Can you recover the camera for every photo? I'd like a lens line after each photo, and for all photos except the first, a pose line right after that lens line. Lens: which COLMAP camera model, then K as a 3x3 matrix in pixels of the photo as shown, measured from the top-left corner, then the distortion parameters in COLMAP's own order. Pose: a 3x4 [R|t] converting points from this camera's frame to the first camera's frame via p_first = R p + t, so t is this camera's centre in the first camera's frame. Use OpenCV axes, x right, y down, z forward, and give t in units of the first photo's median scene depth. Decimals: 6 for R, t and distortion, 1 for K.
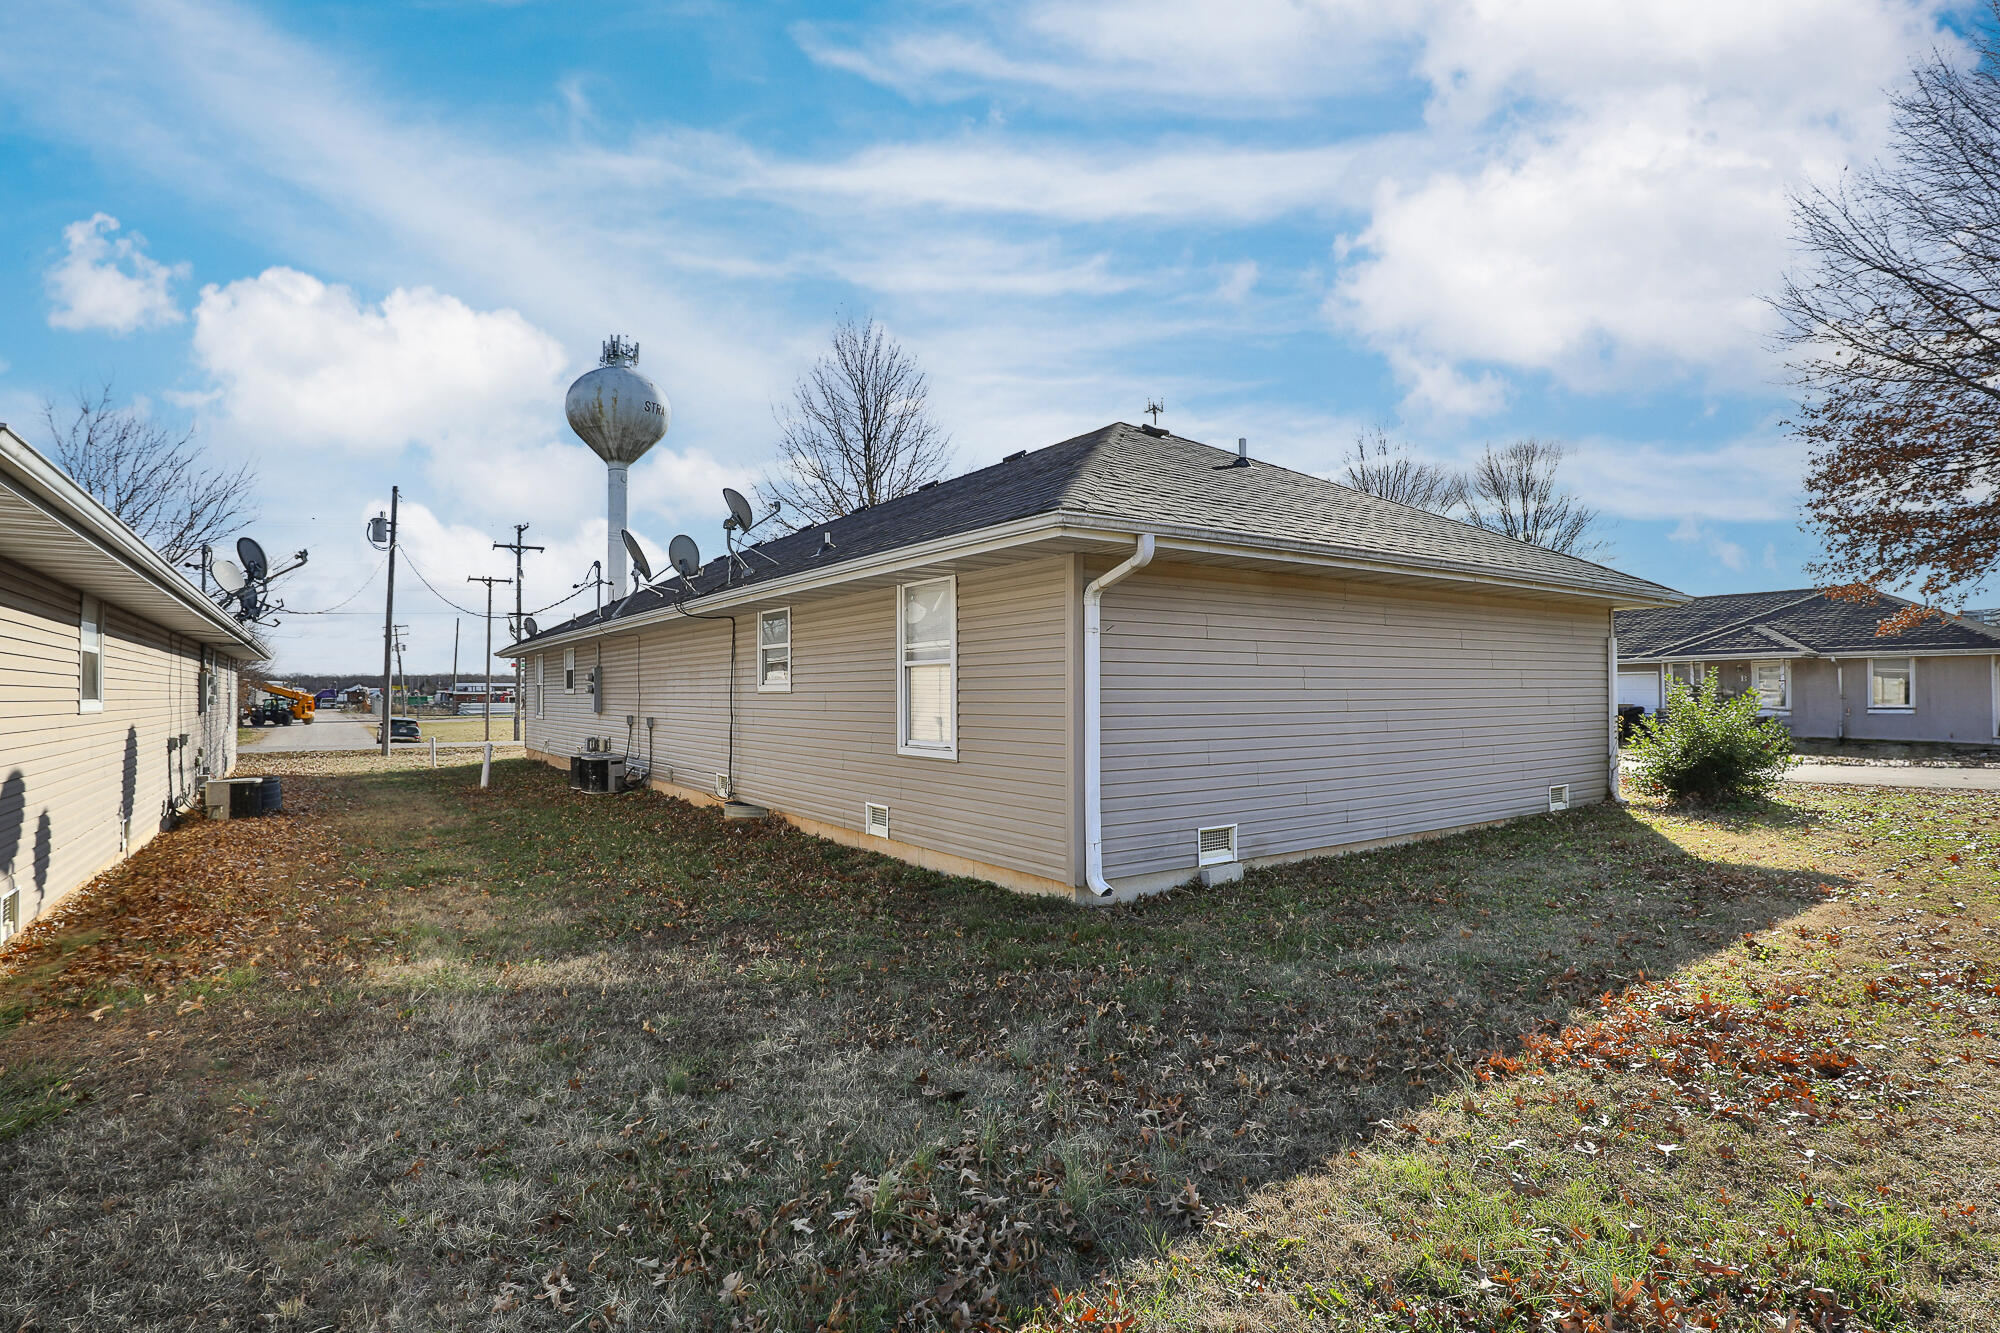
lens RADIAL K [[1005.0, 0, 1010.1], [0, 1005.0, 683.1], [0, 0, 1]] dist [0.004403, -0.000020]
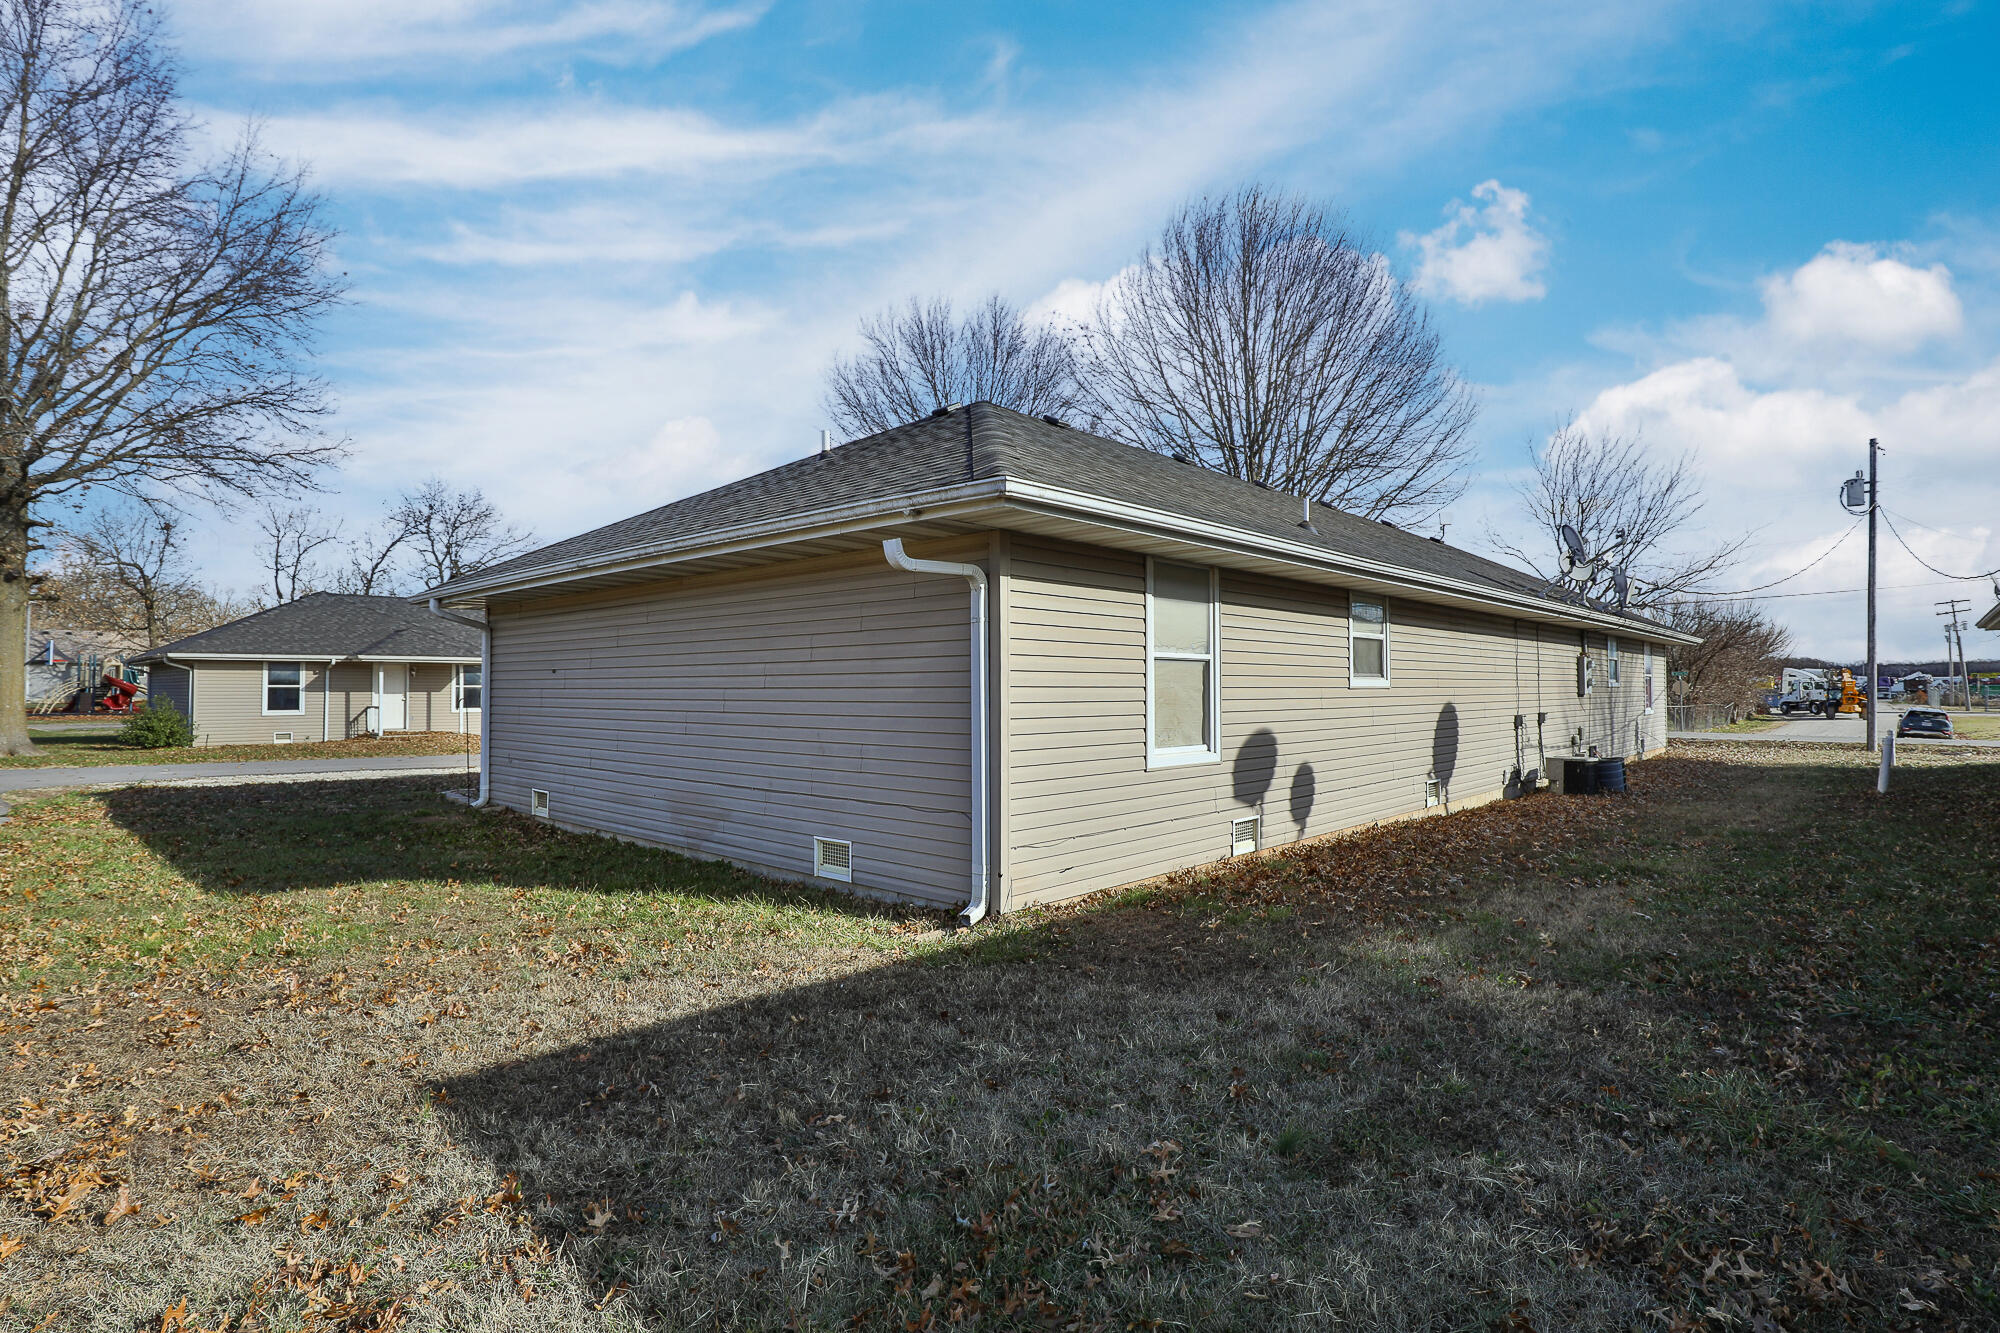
lens RADIAL K [[1005.0, 0, 995.6], [0, 1005.0, 674.1], [0, 0, 1]] dist [0.004403, -0.000020]
pose [[0.246282, -0.008071, -0.969164, 0.175719], [0.009745, 0.999935, -0.005851, 0.016608], [0.969149, -0.008004, 0.246345, 0.274288]]
